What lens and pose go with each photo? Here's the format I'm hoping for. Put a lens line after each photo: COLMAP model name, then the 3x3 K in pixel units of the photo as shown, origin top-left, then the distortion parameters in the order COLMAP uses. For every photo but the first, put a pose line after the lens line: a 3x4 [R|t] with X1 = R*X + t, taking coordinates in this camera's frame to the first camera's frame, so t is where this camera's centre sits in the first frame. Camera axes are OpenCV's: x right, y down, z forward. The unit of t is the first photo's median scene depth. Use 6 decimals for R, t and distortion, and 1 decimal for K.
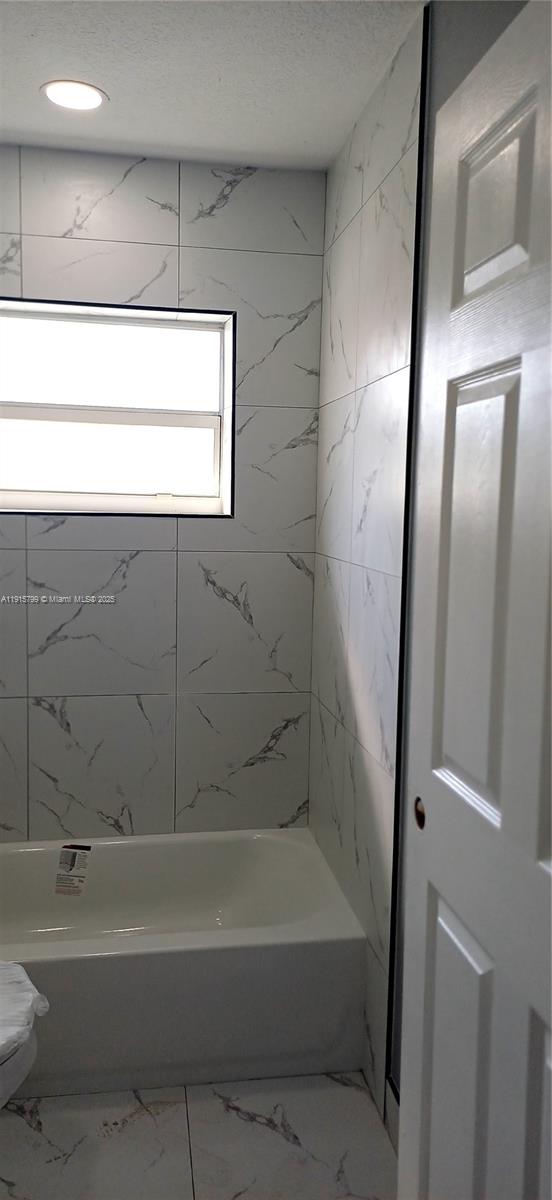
lens RADIAL K [[879.0, 0, 272.4], [0, 879.0, 592.5], [0, 0, 1]] dist [0.089622, -0.097747]
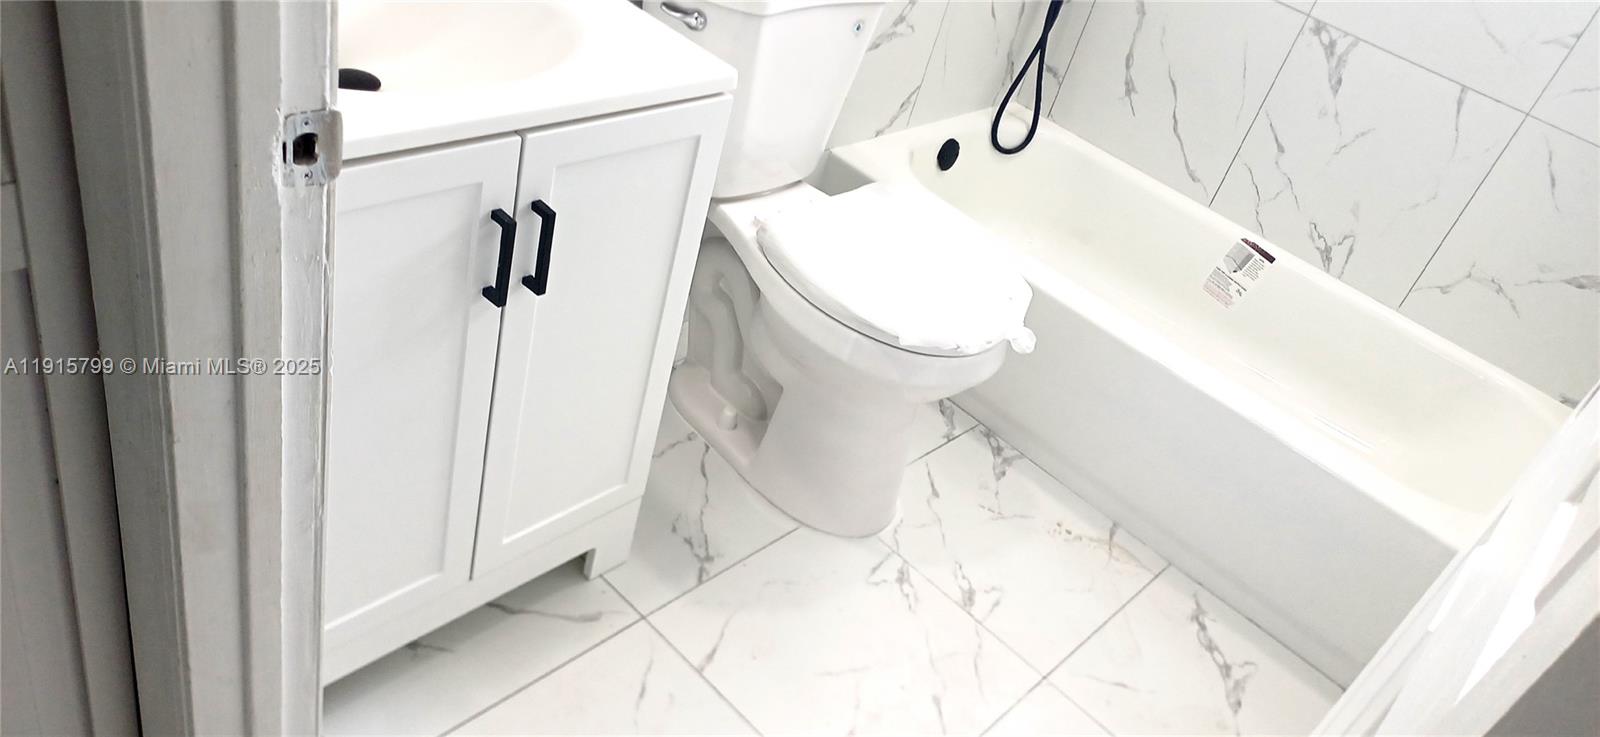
lens RADIAL K [[1172.1, 0, 809.7], [0, 1172.1, 369.6], [0, 0, 1]] dist [0.089622, -0.097747]
pose [[0.606544, 0.571463, -0.552751, 0.144254], [-0.319162, 0.811776, 0.489035, 0.015908], [0.728176, -0.120204, 0.674767, 0.089373]]
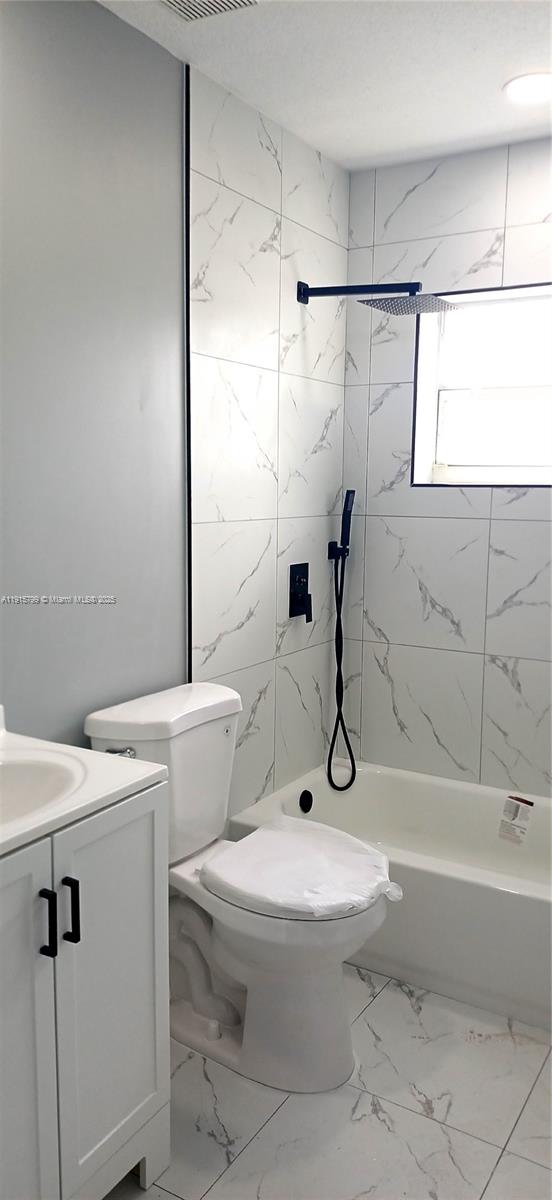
lens RADIAL K [[879.0, 0, 287.9], [0, 879.0, 601.2], [0, 0, 1]] dist [0.089622, -0.097747]
pose [[0.772531, 0.078274, -0.630135, 0.221036], [-0.065322, 0.996905, 0.043749, 0.020547], [0.631609, 0.007364, 0.775253, -0.005241]]
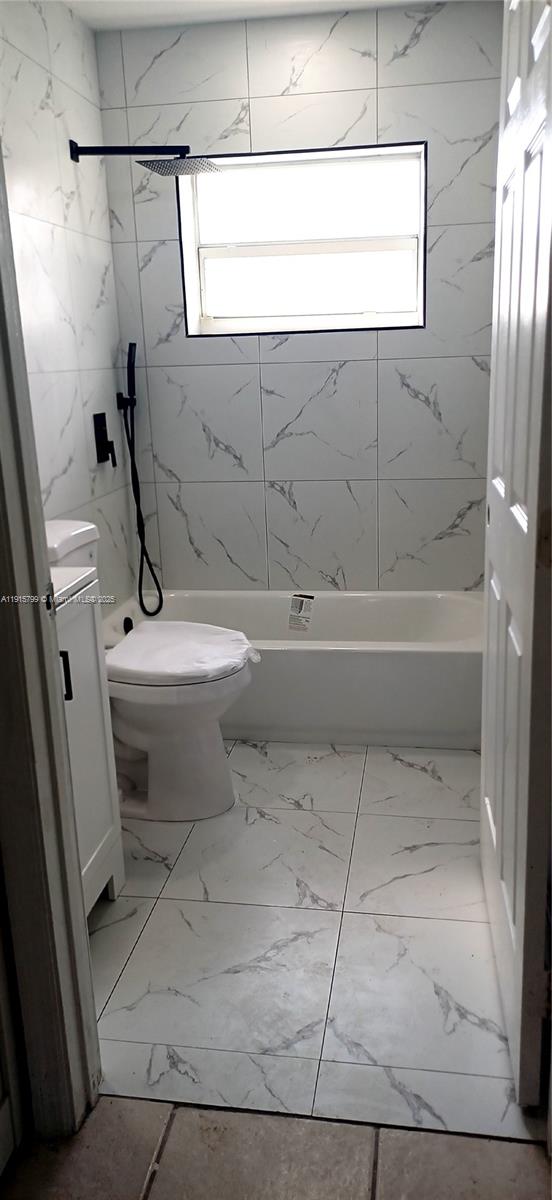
lens RADIAL K [[879.0, 0, 285.4], [0, 879.0, 586.9], [0, 0, 1]] dist [0.089622, -0.097747]
pose [[0.951604, 0.029223, -0.305935, 0.155605], [0.018747, 0.988096, 0.152695, 0.074955], [0.306755, -0.151040, 0.939728, -0.236590]]
